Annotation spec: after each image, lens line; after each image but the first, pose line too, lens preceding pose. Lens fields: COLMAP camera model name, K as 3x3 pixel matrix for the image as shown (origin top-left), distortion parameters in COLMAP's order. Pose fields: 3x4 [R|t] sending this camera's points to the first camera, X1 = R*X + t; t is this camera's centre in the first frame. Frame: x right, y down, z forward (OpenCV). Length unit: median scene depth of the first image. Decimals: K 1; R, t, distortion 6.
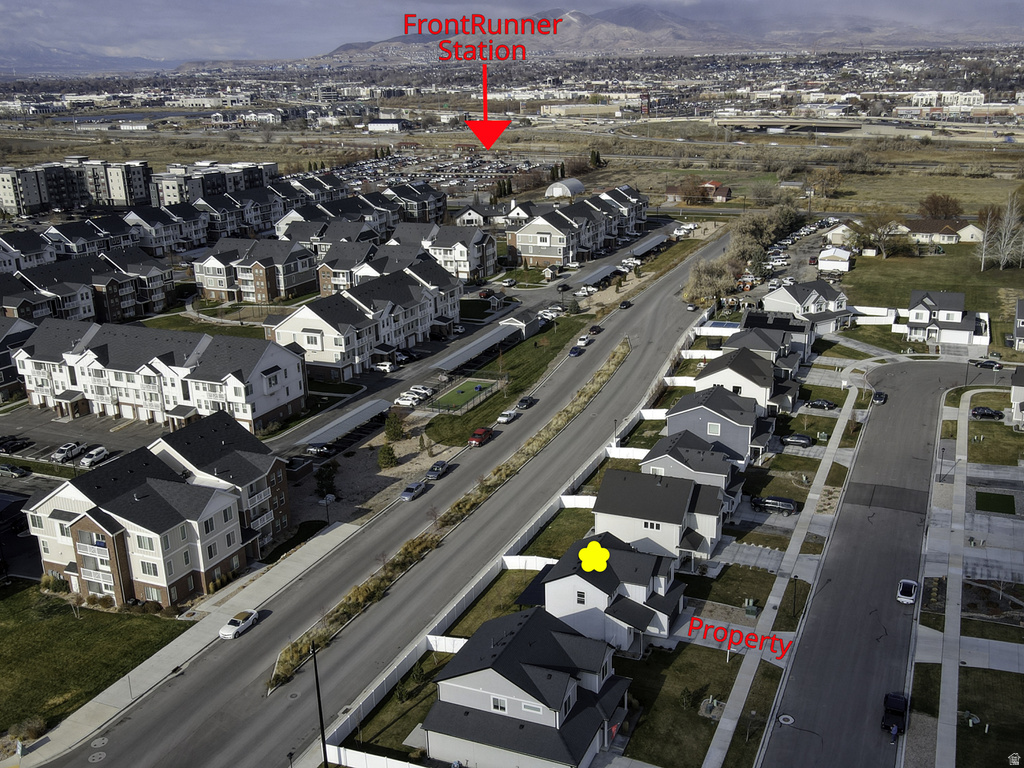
lens RADIAL K [[1026.9, 0, 512.0], [0, 1026.9, 384.0], [0, 0, 1]] dist [-0.000615, -0.002242]
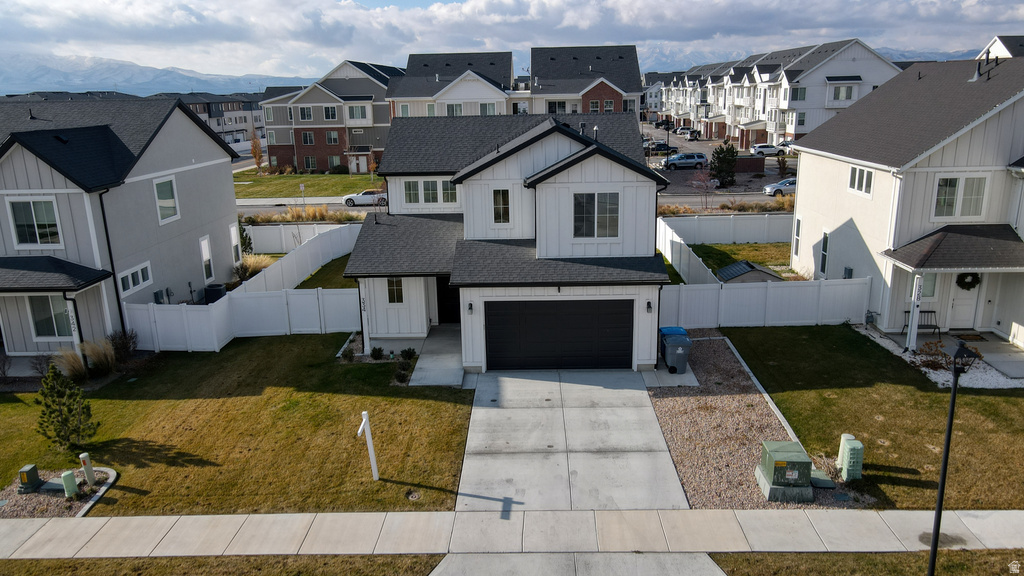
lens RADIAL K [[754.3, 0, 513.6], [0, 754.3, 294.4], [0, 0, 1]] dist [-0.001116, 0.033889]
pose [[0.379878, 0.266402, -0.885846, 0.315799], [-0.271476, 0.947572, 0.168548, 0.162143], [0.884304, 0.176459, 0.432284, 0.806149]]
